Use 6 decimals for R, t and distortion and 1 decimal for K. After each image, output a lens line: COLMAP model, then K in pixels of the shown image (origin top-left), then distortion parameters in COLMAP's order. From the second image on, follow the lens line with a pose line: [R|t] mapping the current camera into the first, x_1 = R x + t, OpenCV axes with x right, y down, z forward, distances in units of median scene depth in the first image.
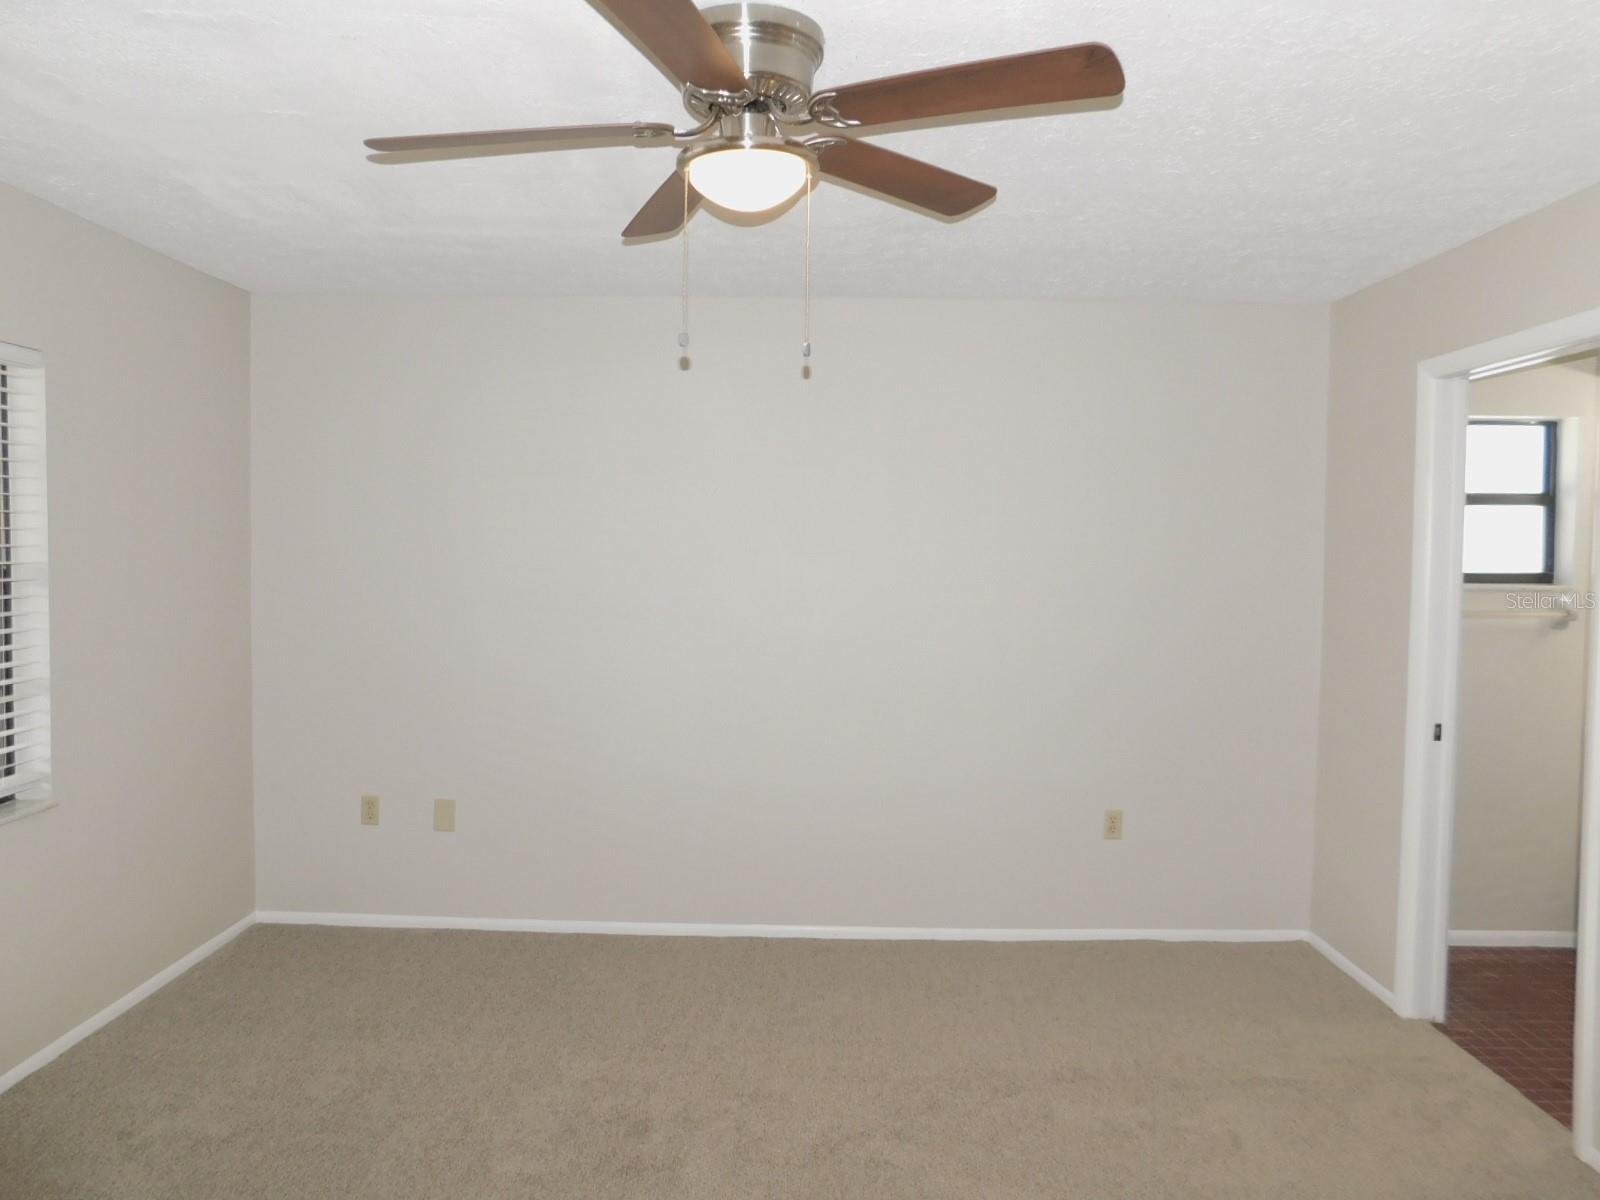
lens RADIAL K [[1063.9, 0, 800.0], [0, 1063.9, 600.0], [0, 0, 1]] dist [-0.076536, 0.079423]
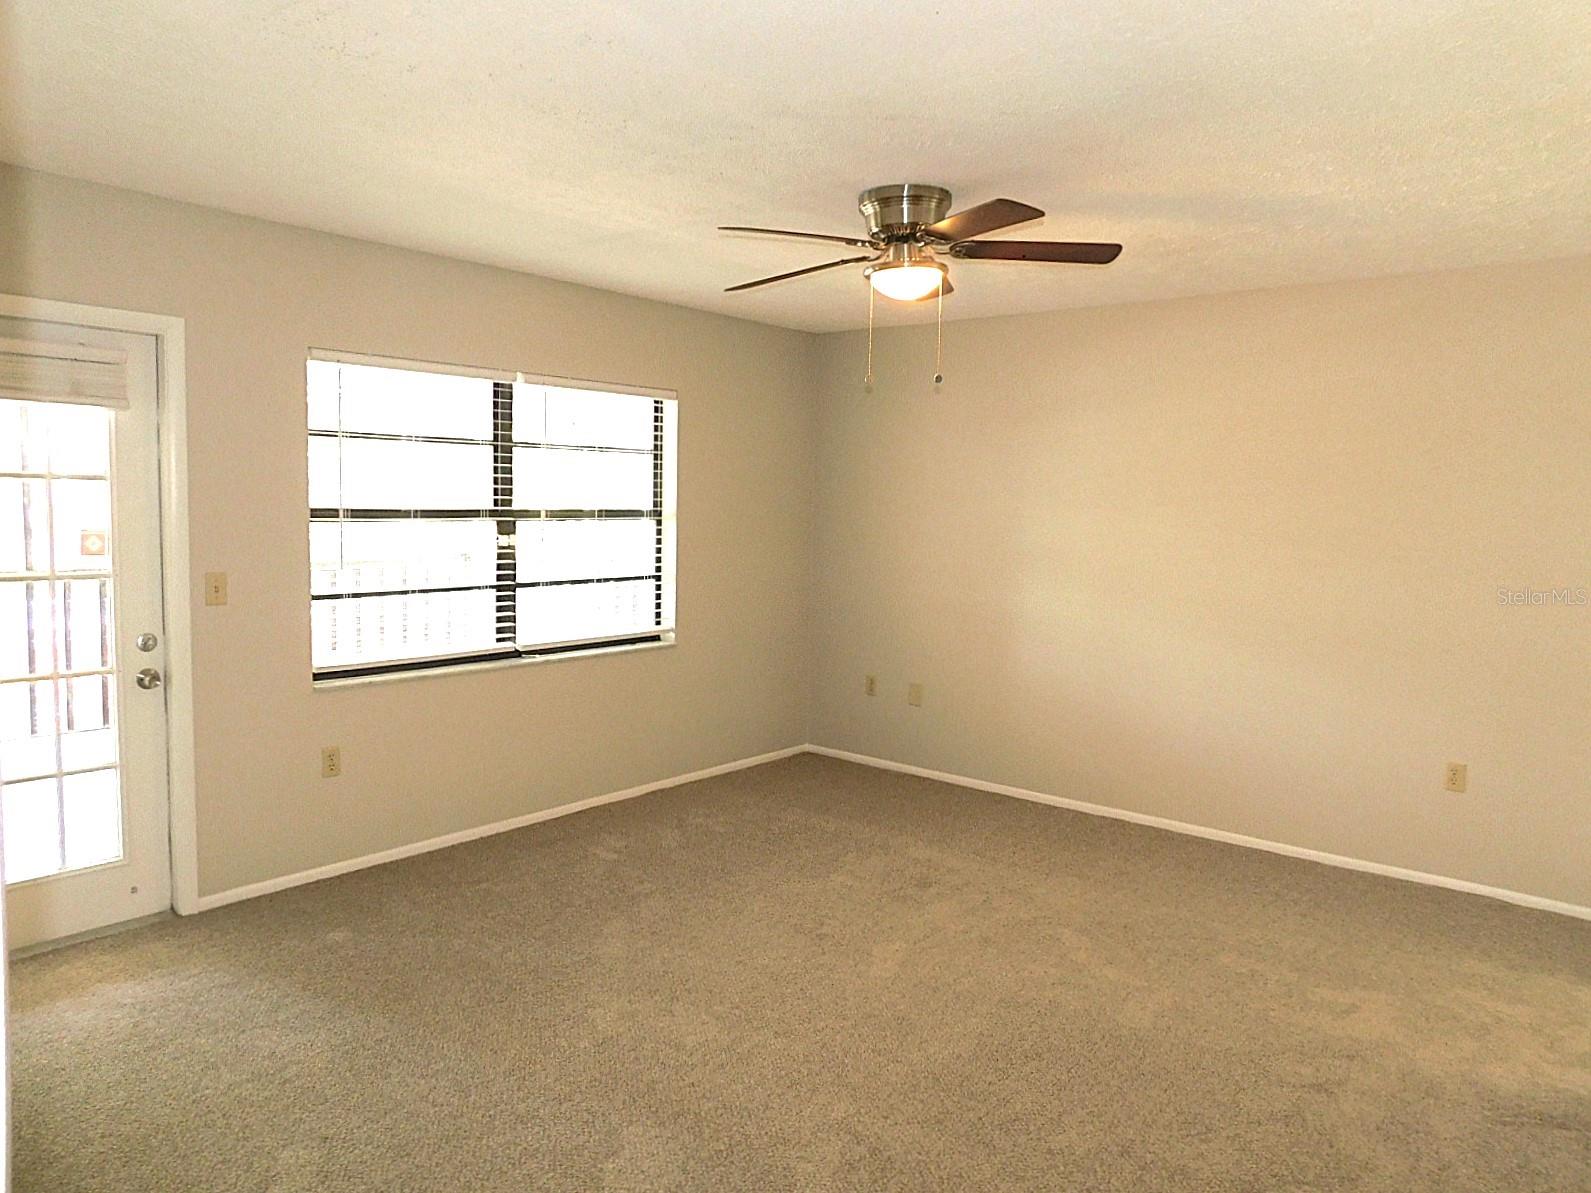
lens RADIAL K [[1057.9, 0, 795.5], [0, 1057.9, 596.5], [0, 0, 1]] dist [-0.076536, 0.079423]
pose [[0.779163, 0.065087, -0.623433, 0.632954], [-0.044160, 0.997823, 0.048984, 0.019018], [0.625264, -0.010636, 0.780341, -0.313650]]
